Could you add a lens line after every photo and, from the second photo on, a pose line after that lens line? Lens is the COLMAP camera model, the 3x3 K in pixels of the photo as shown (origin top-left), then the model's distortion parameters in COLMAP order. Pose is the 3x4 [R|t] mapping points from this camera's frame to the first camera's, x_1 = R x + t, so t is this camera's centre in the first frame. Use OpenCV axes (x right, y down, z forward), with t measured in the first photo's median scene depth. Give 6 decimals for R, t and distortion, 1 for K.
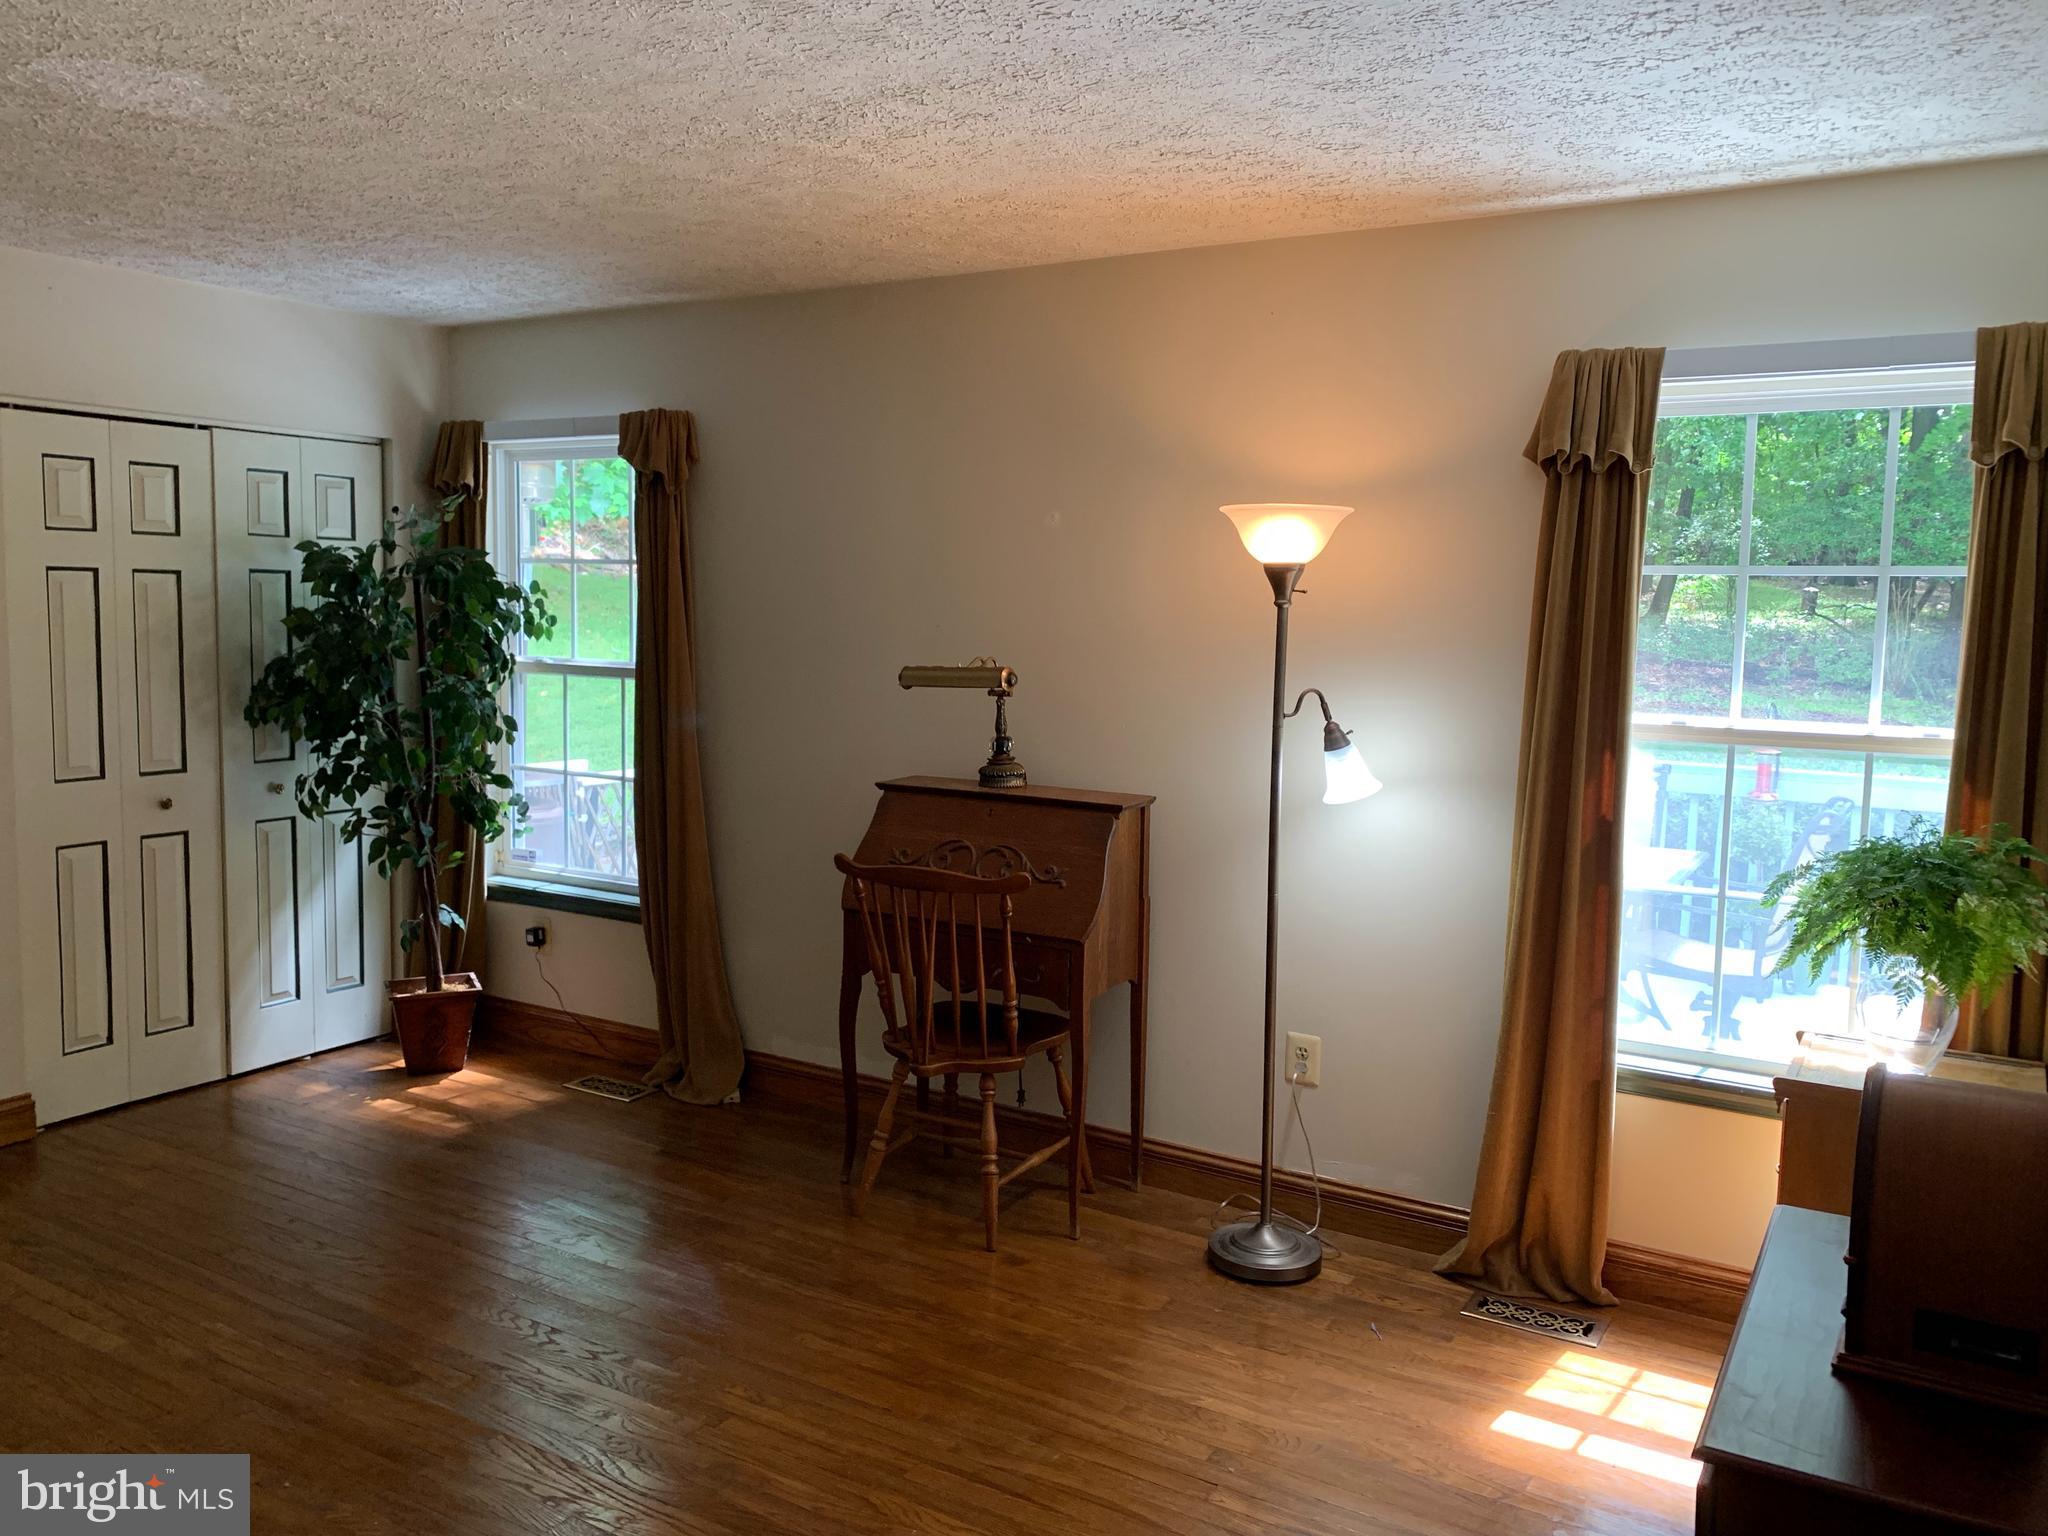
lens RADIAL K [[1574.8, 0, 1022.6], [0, 1574.8, 750.4], [0, 0, 1]] dist [0.053023, -0.070338]
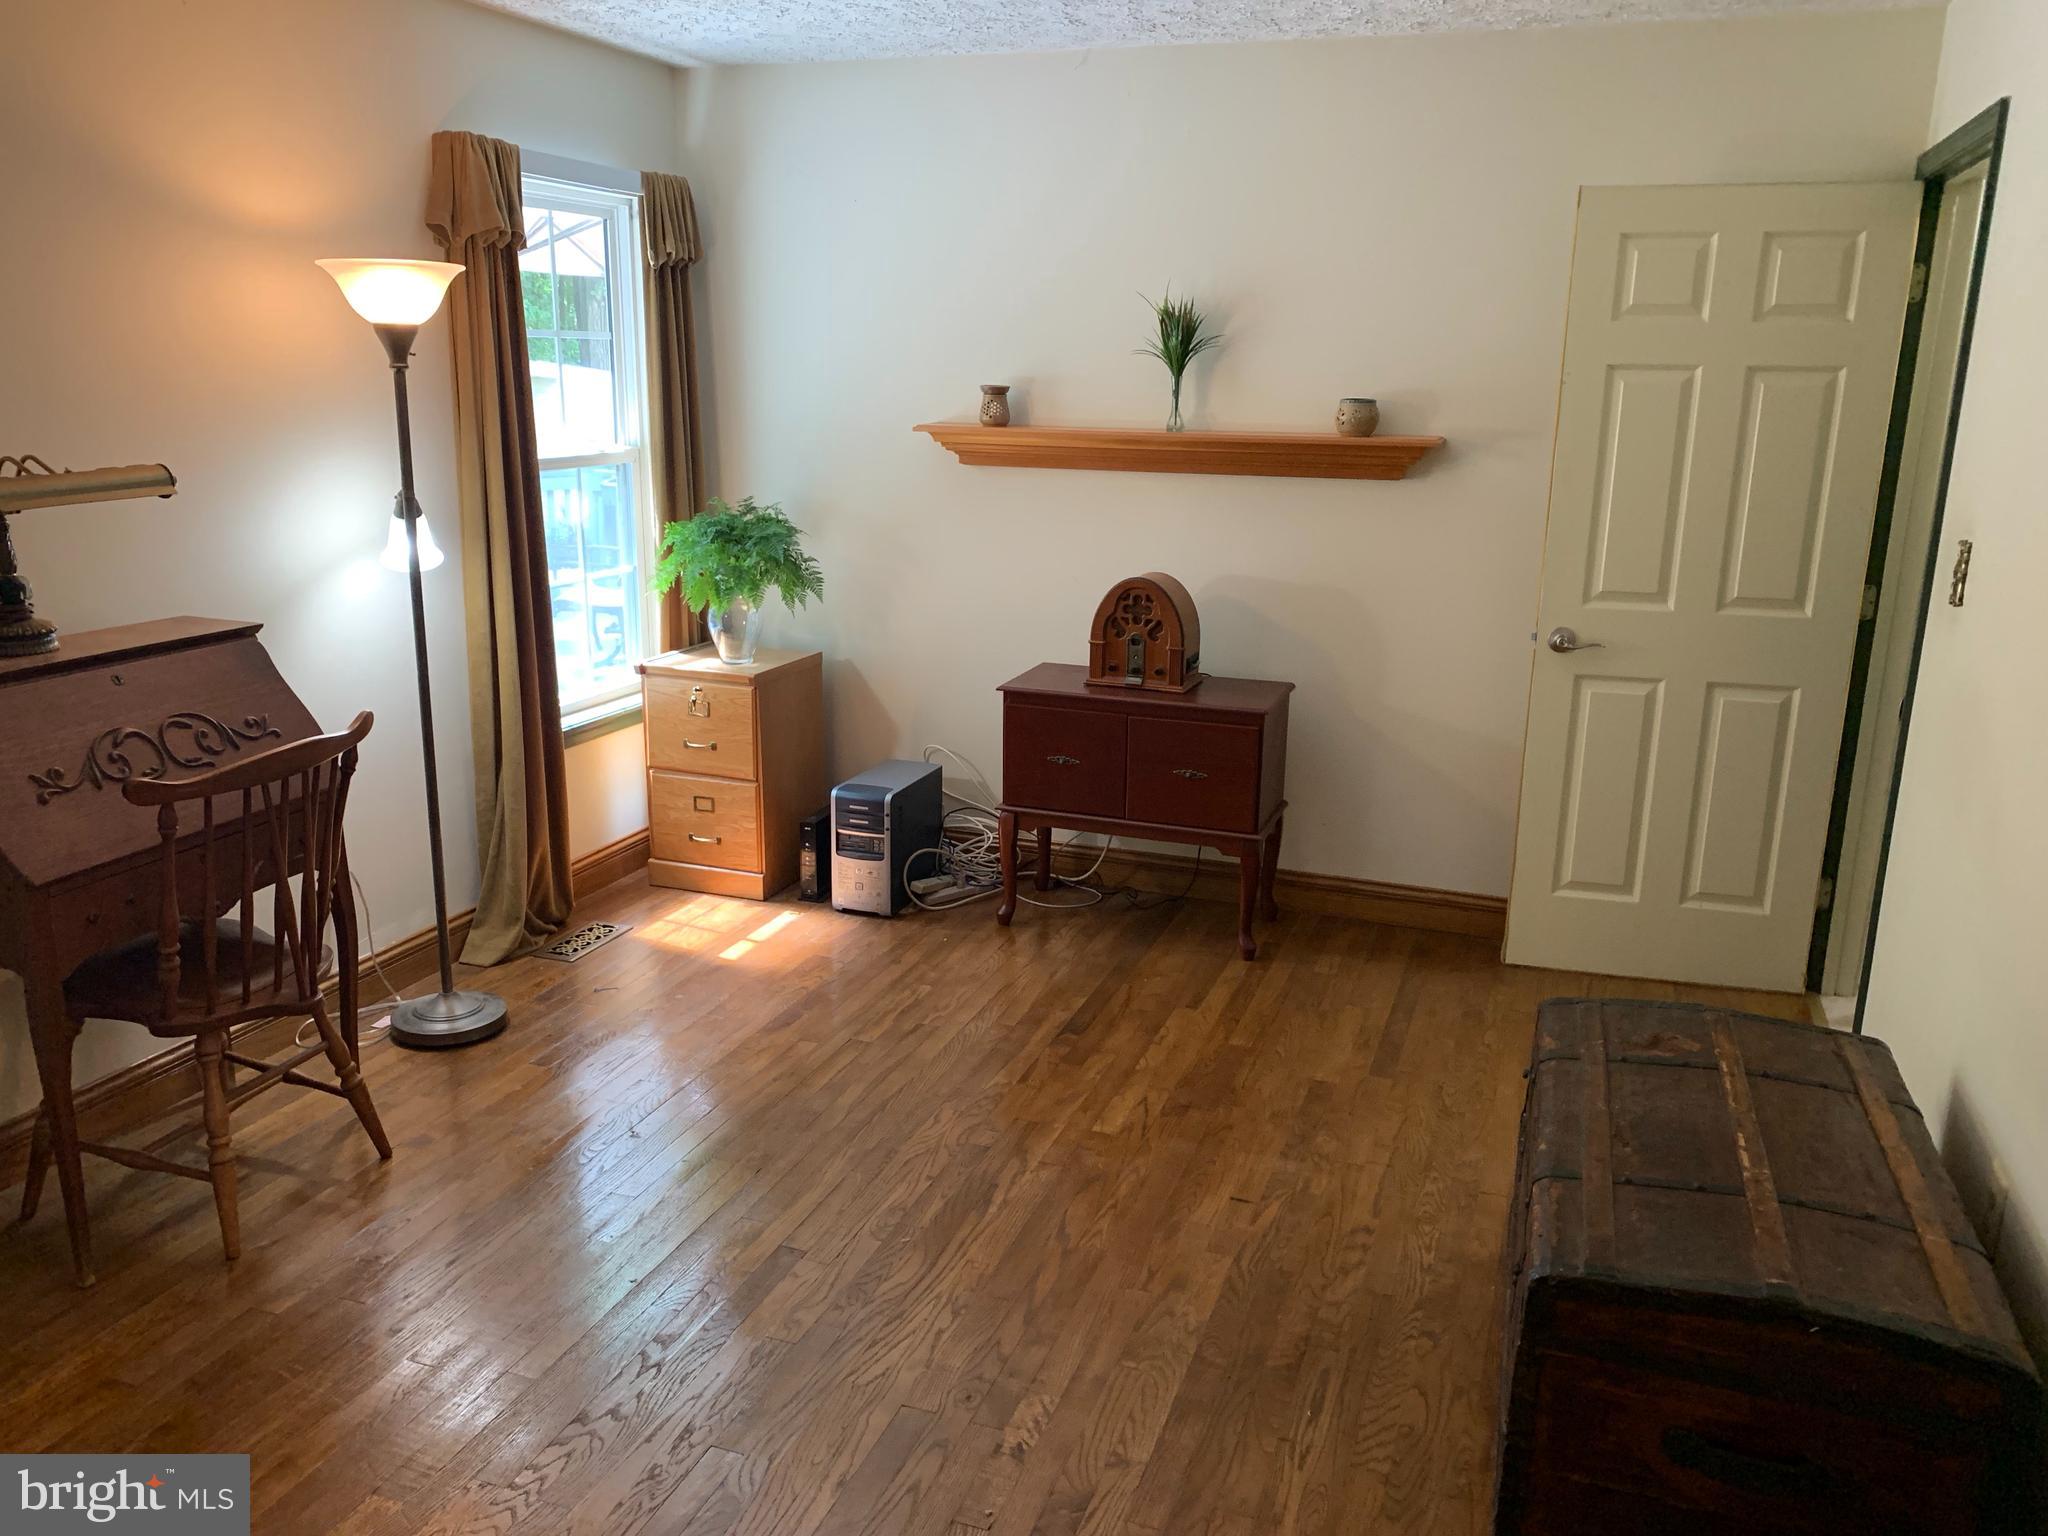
lens RADIAL K [[1574.8, 0, 1030.1], [0, 1574.8, 769.5], [0, 0, 1]] dist [0.053023, -0.070338]
pose [[-0.197227, -0.269817, 0.942497, -0.697172], [0.074679, 0.954452, 0.288867, -0.086965], [-0.977509, 0.127357, -0.168094, 0.648071]]
